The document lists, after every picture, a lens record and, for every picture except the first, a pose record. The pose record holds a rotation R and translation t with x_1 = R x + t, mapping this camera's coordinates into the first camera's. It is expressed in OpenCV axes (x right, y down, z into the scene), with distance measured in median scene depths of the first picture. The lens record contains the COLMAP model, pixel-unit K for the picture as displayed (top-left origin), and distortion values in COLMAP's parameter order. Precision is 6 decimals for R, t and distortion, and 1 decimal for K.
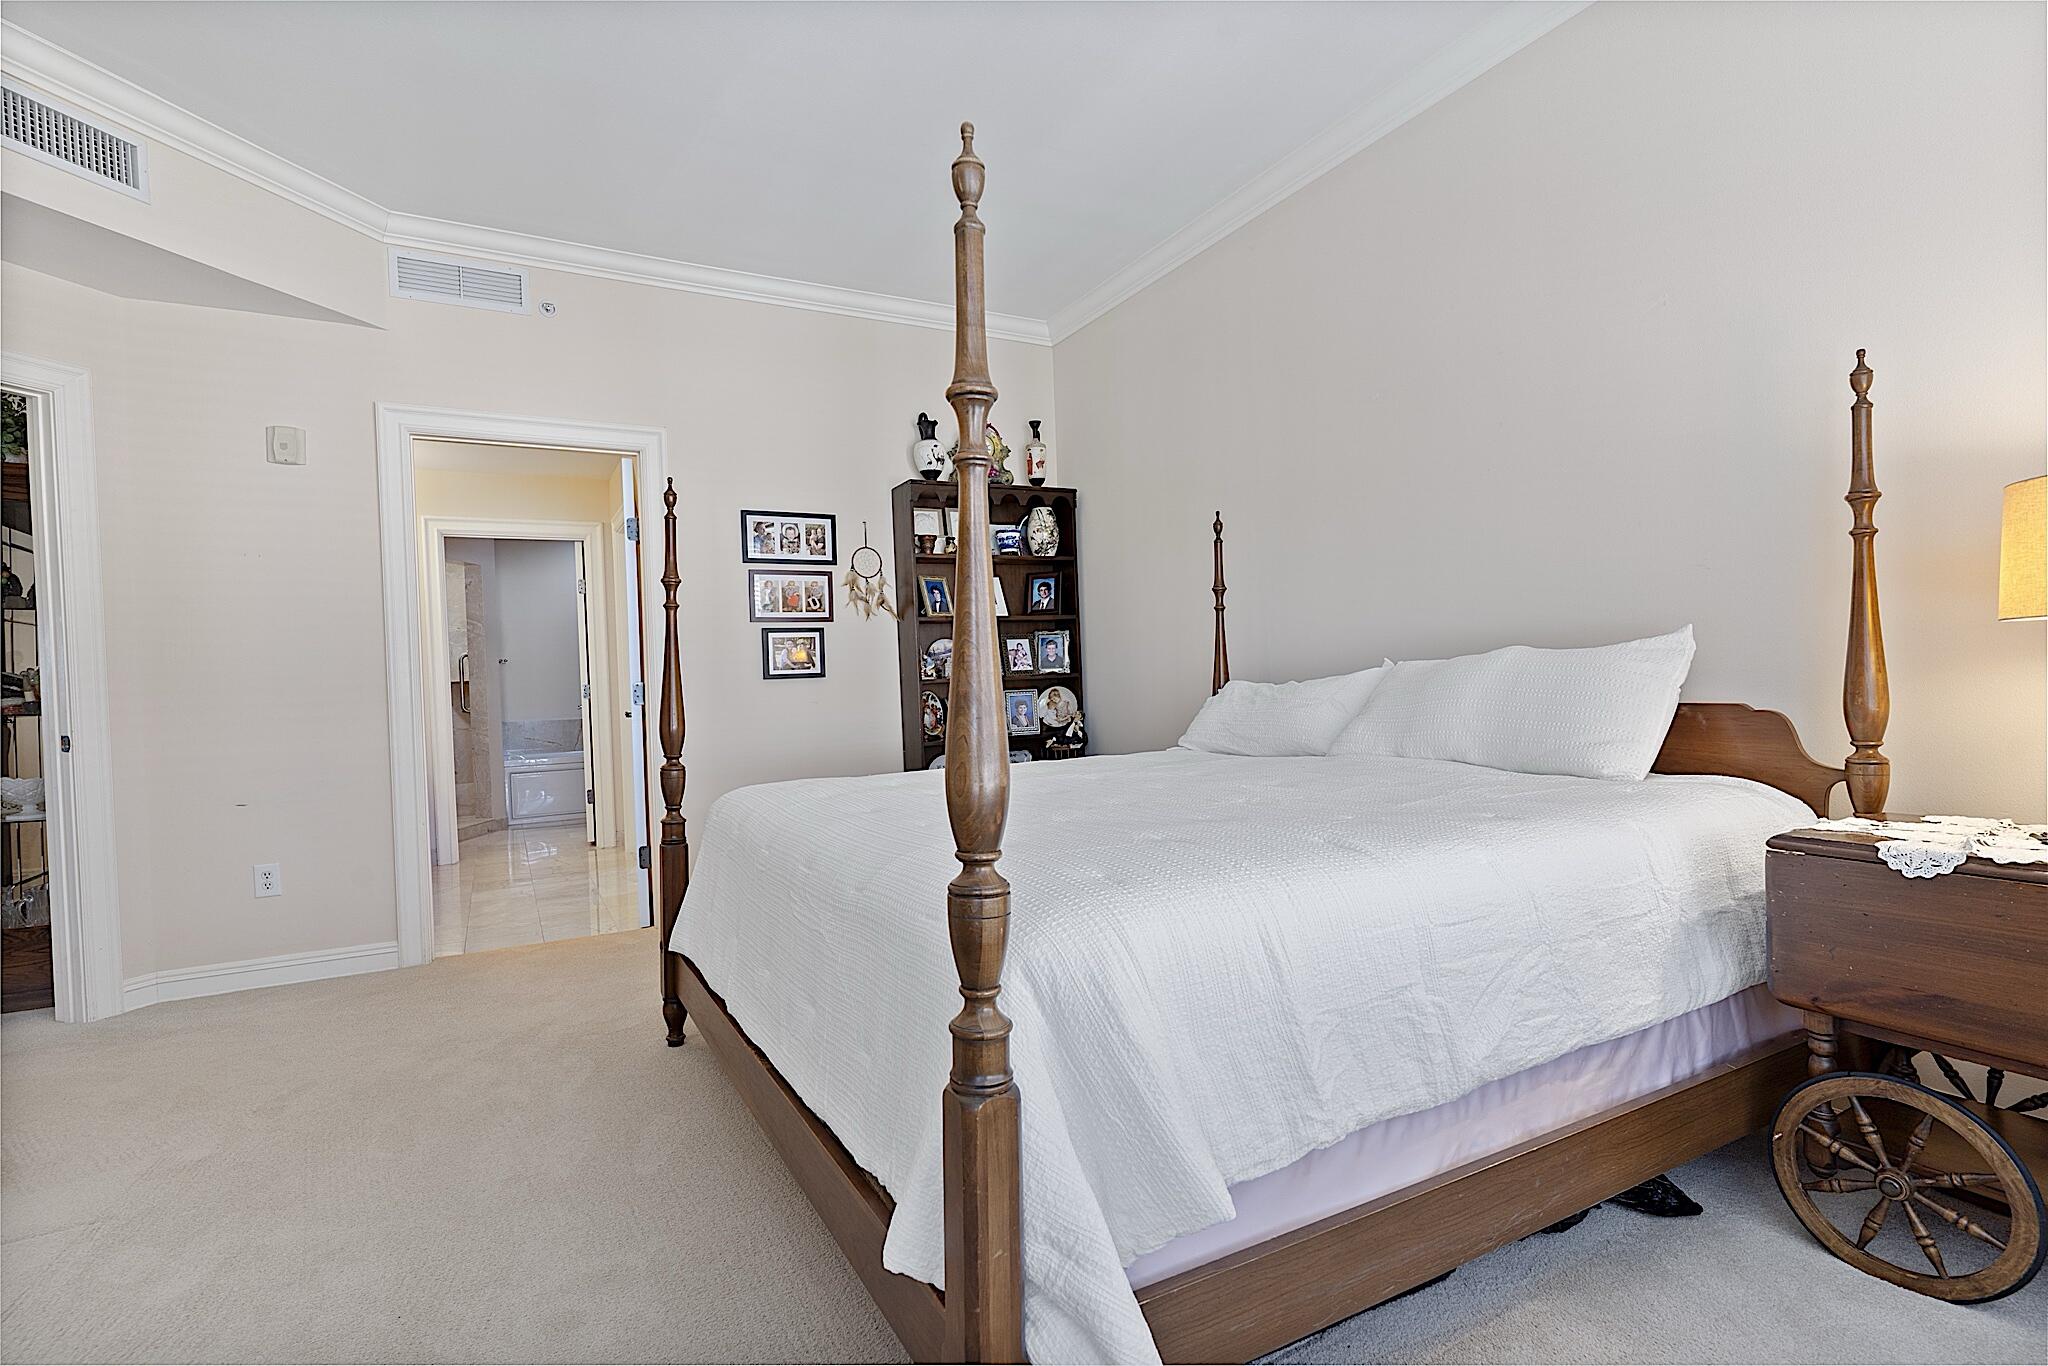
lens RADIAL K [[974.0, 0, 1015.6], [0, 974.0, 690.4], [0, 0, 1]] dist [0.005288, 0.001357]
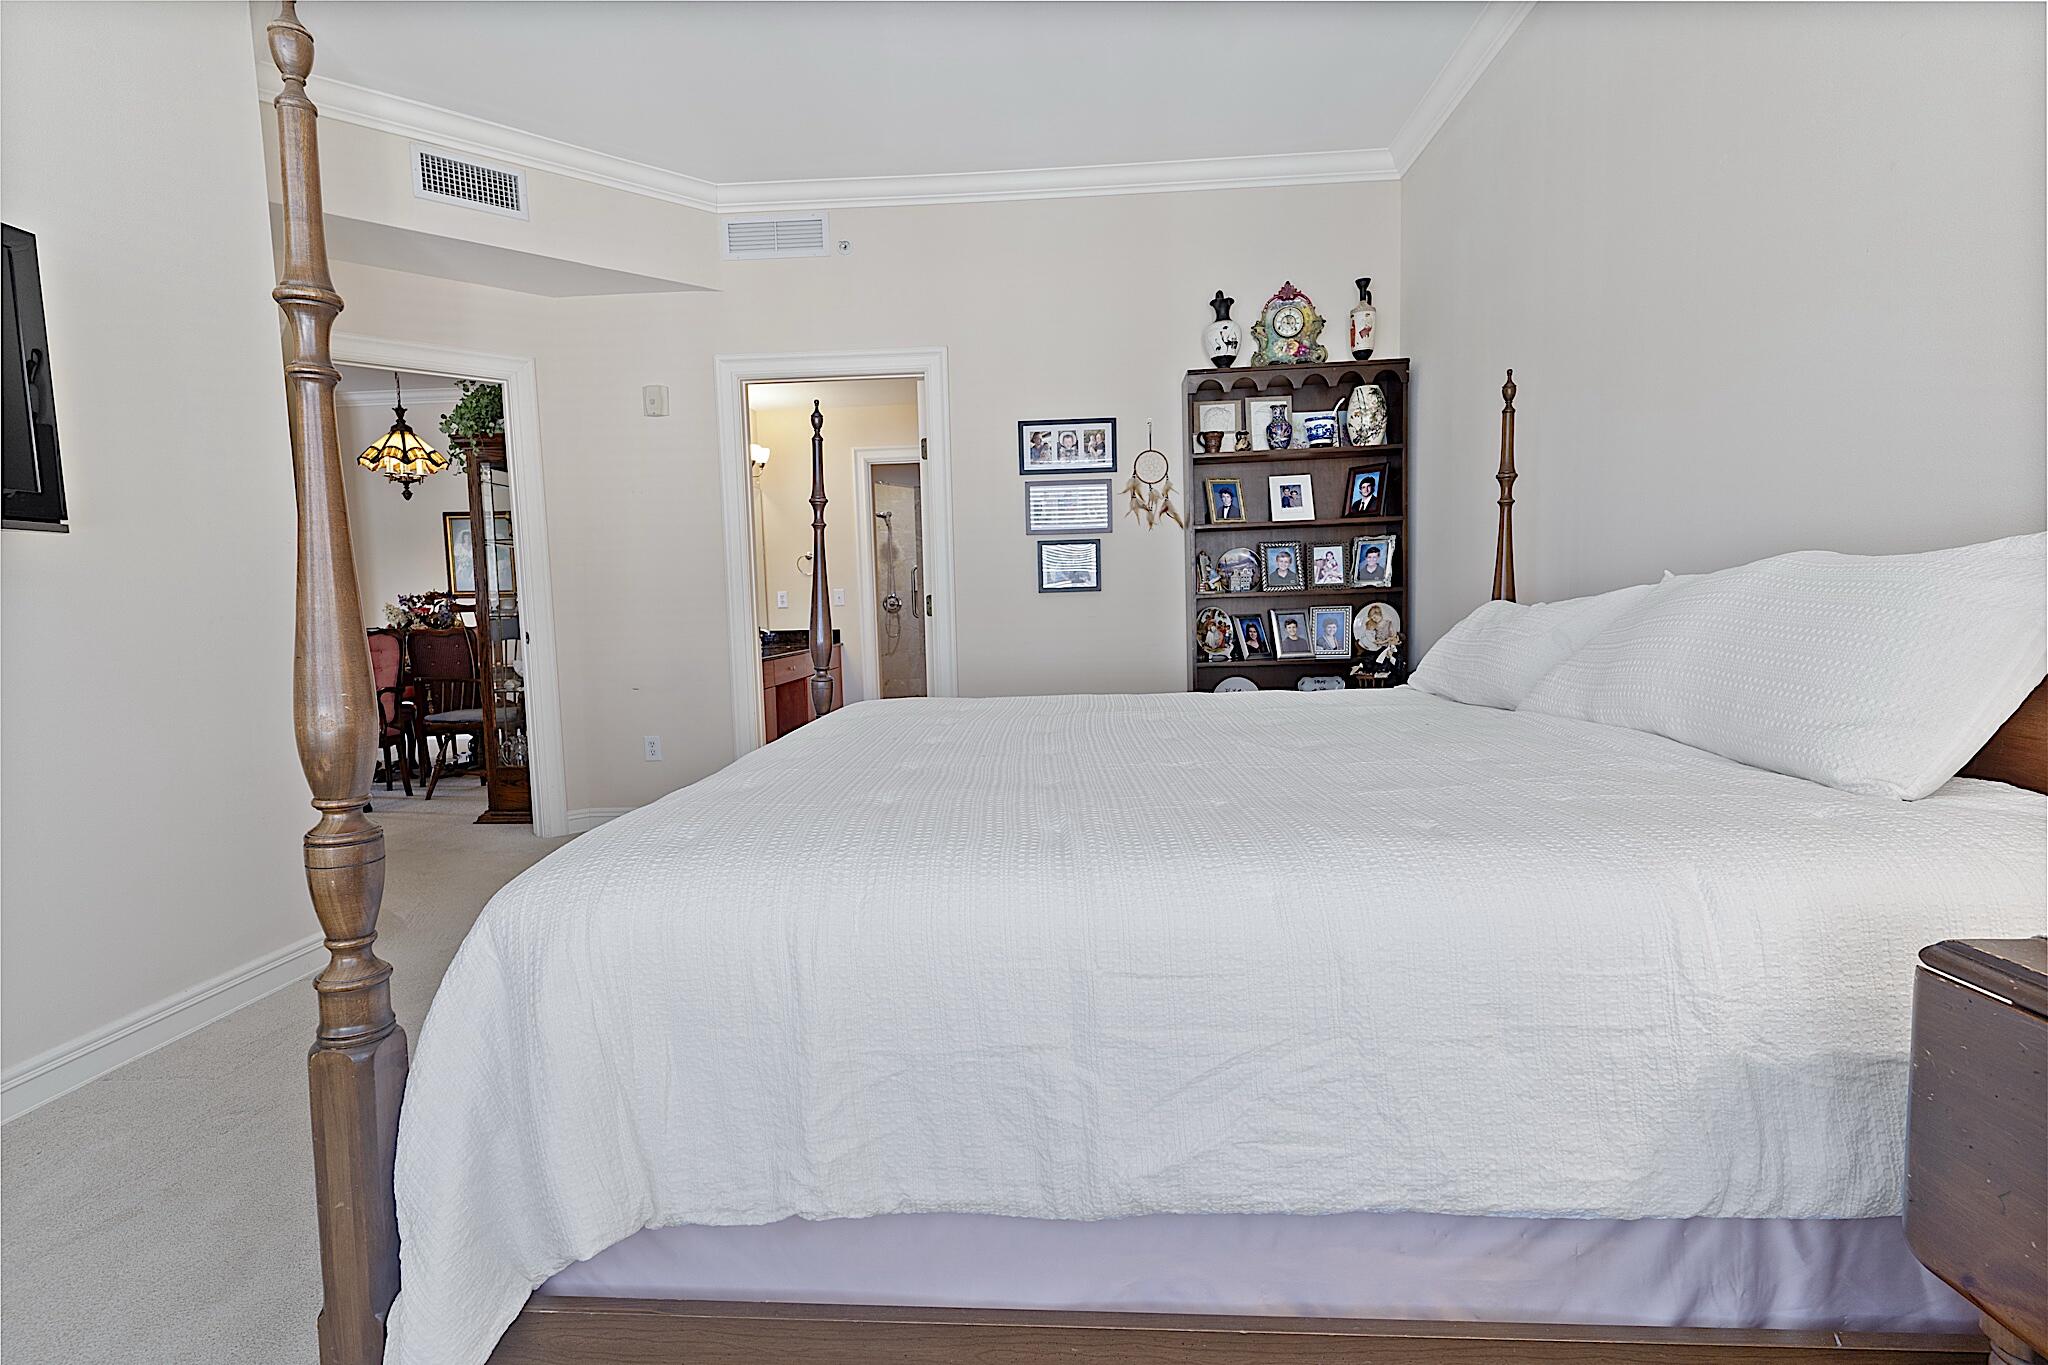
lens RADIAL K [[974.0, 0, 1015.6], [0, 974.0, 689.9], [0, 0, 1]] dist [0.005288, 0.001357]
pose [[0.851825, 0.058374, -0.520564, 0.232903], [-0.009012, 0.995257, 0.096858, -0.008367], [0.523749, -0.077815, 0.848311, 0.126809]]
